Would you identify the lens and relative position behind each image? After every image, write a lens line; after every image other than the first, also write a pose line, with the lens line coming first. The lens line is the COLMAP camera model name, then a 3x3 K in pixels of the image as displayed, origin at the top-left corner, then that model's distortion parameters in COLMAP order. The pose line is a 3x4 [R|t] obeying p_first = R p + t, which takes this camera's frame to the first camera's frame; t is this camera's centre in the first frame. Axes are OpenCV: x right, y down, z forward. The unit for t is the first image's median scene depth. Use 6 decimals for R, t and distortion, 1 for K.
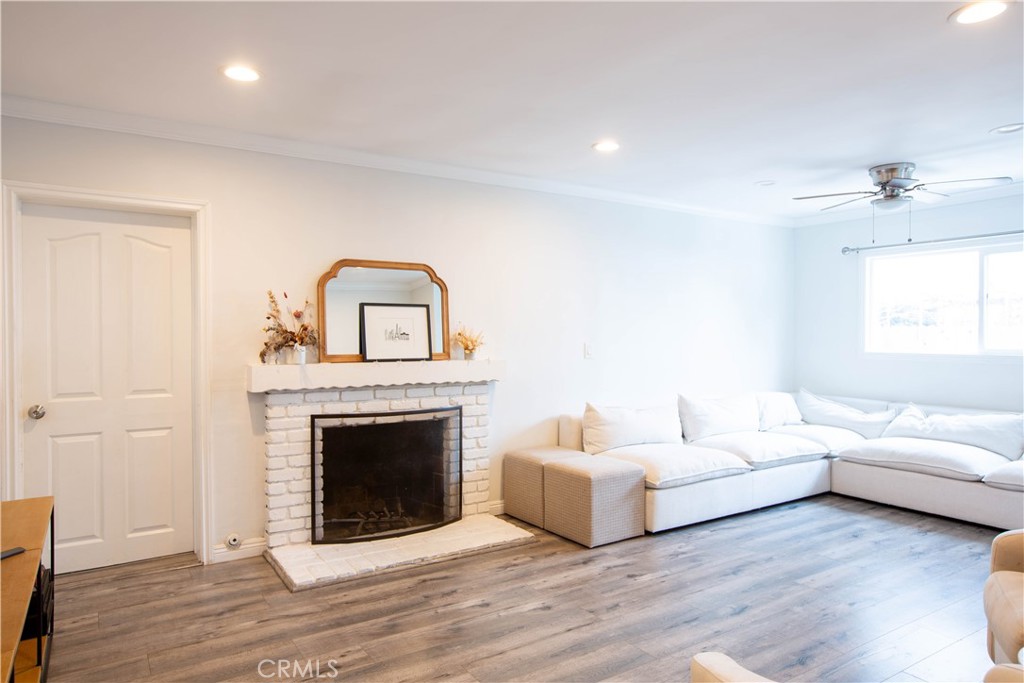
lens RADIAL K [[660.0, 0, 514.3], [0, 660.0, 342.8], [0, 0, 1]] dist [-0.006283, 0.008689]
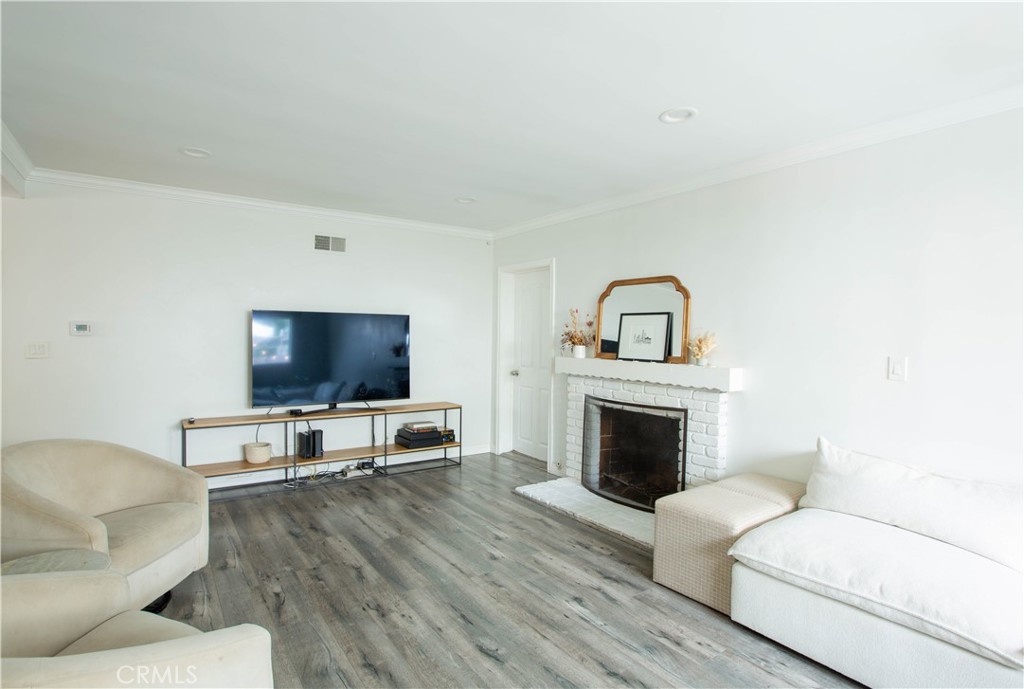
lens RADIAL K [[517.0, 0, 499.9], [0, 517.0, 341.0], [0, 0, 1]] dist [-0.041554, 0.010625]
pose [[0.014973, 0.009948, -0.999838, 0.837653], [-0.028931, 0.999536, 0.009512, -0.010953], [0.999469, 0.028784, 0.015254, 0.821331]]
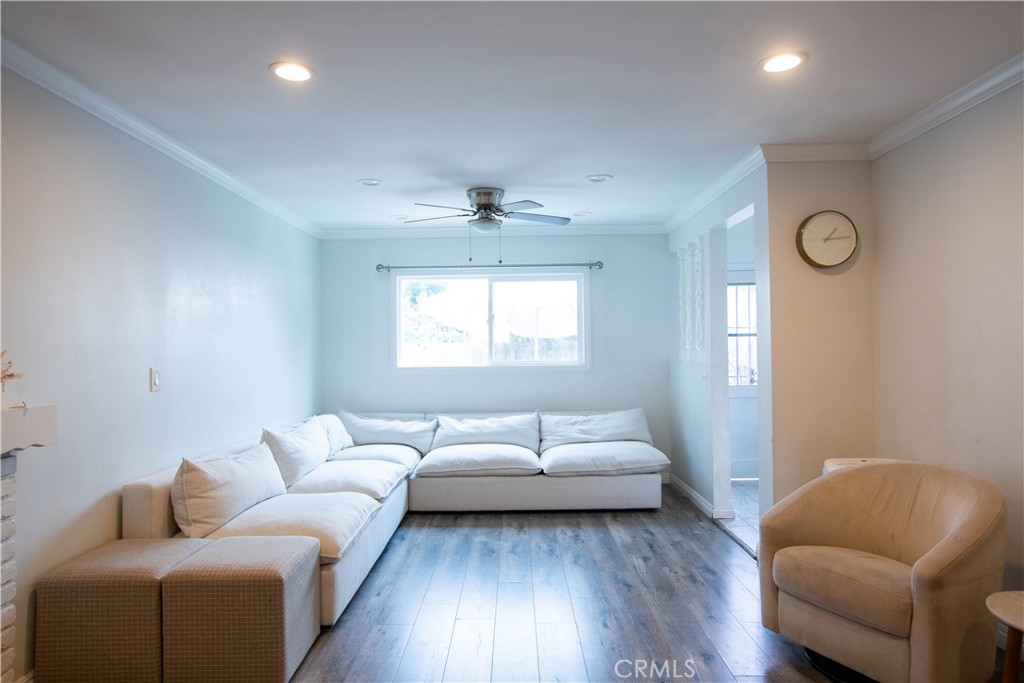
lens RADIAL K [[606.2, 0, 512.1], [0, 606.2, 339.6], [0, 0, 1]] dist [-0.032200, 0.013927]
pose [[0.554779, 0.004517, 0.831985, -0.258016], [0.024068, 0.999480, -0.021475, -0.007391], [-0.831649, 0.031938, 0.554382, 0.519062]]
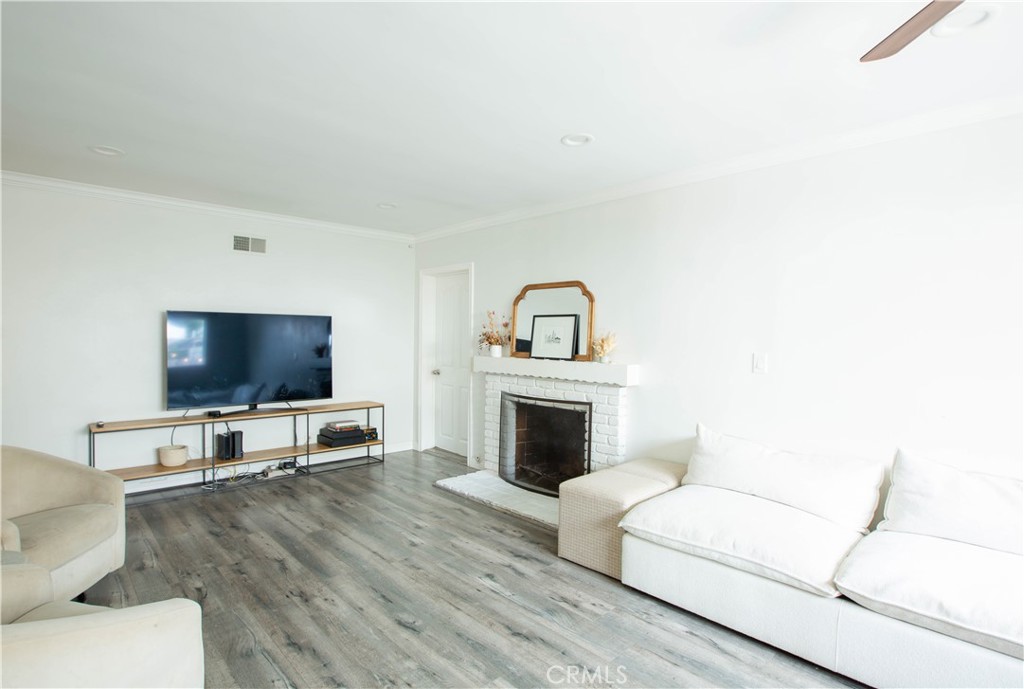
lens RADIAL K [[517.0, 0, 500.8], [0, 517.0, 341.7], [0, 0, 1]] dist [-0.041554, 0.010625]
pose [[0.156487, 0.009320, -0.987636, 0.902608], [-0.026671, 0.999631, 0.005208, -0.010439], [0.987320, 0.025526, 0.156677, 0.834498]]
